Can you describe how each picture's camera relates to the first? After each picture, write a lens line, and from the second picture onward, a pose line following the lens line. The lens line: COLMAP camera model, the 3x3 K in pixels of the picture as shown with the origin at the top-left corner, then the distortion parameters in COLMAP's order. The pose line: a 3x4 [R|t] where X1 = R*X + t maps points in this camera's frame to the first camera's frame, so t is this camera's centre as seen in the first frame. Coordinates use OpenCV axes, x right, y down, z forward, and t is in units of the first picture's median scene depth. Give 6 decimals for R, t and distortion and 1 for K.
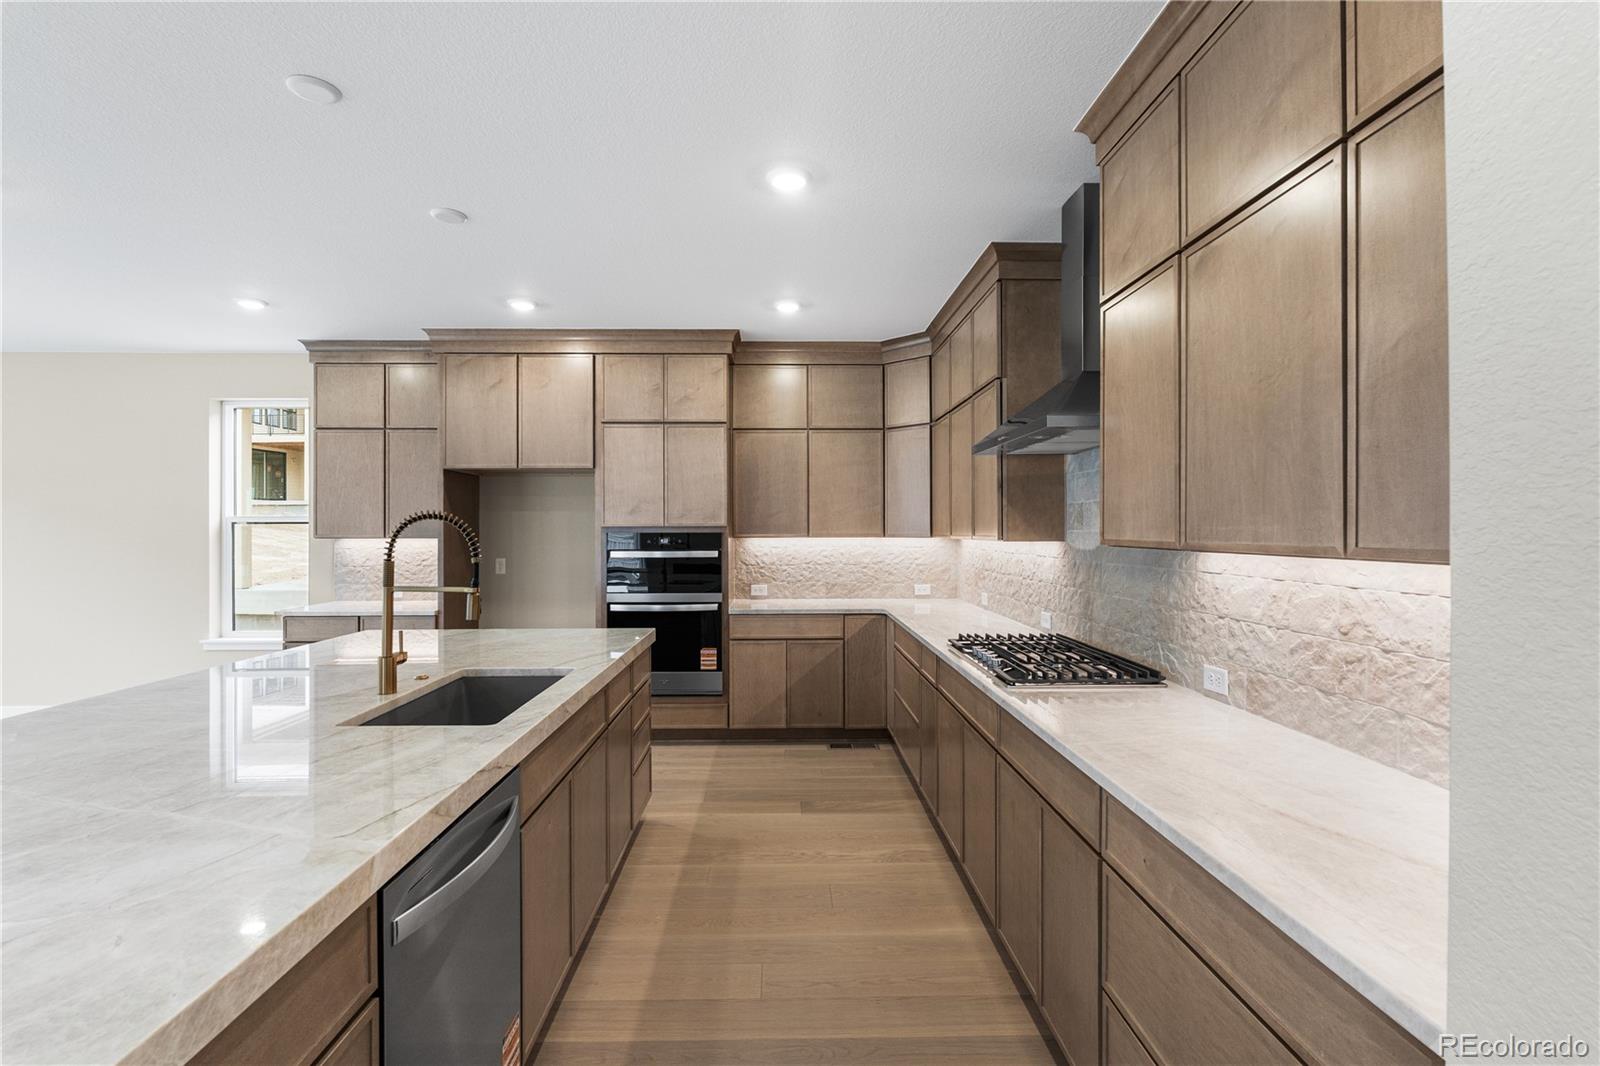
lens RADIAL K [[730.8, 0, 793.4], [0, 730.8, 528.6], [0, 0, 1]] dist [-0.001856, -0.000109]
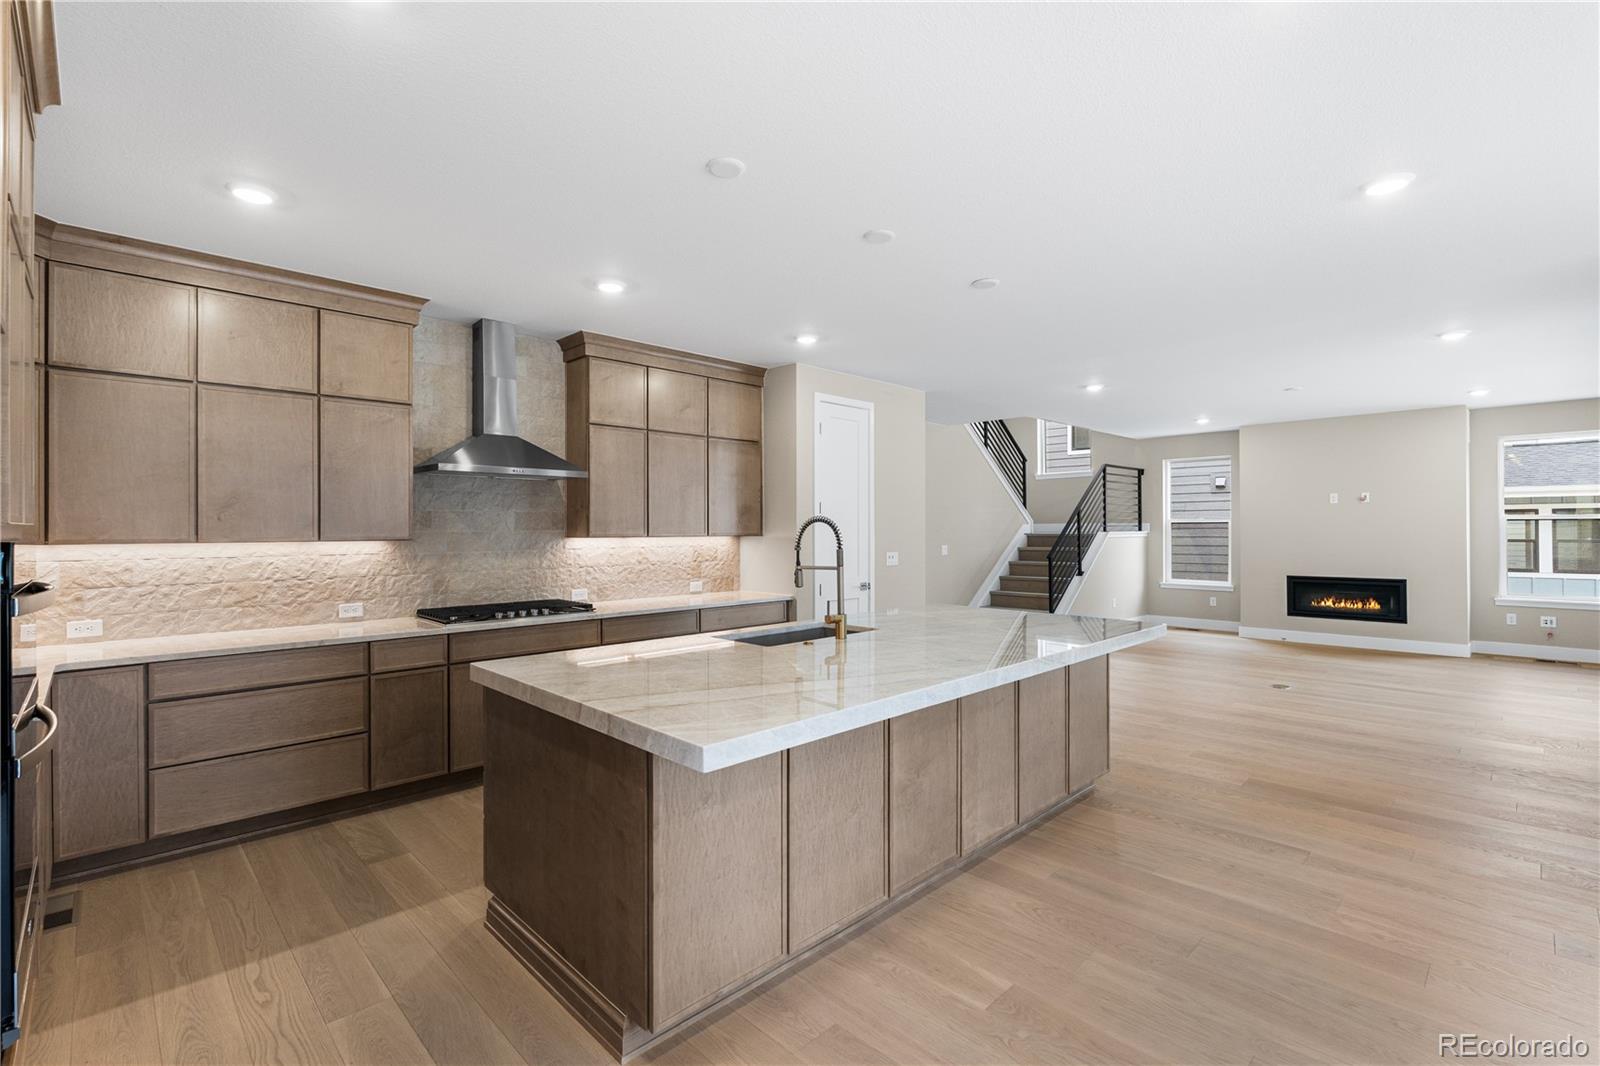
lens RADIAL K [[730.8, 0, 797.4], [0, 730.8, 528.9], [0, 0, 1]] dist [-0.001856, -0.000109]
pose [[-0.683699, 0.002034, 0.729761, -1.487326], [0.005646, 0.999981, 0.002503, -0.003724], [-0.729742, 0.005832, -0.683698, 1.956290]]
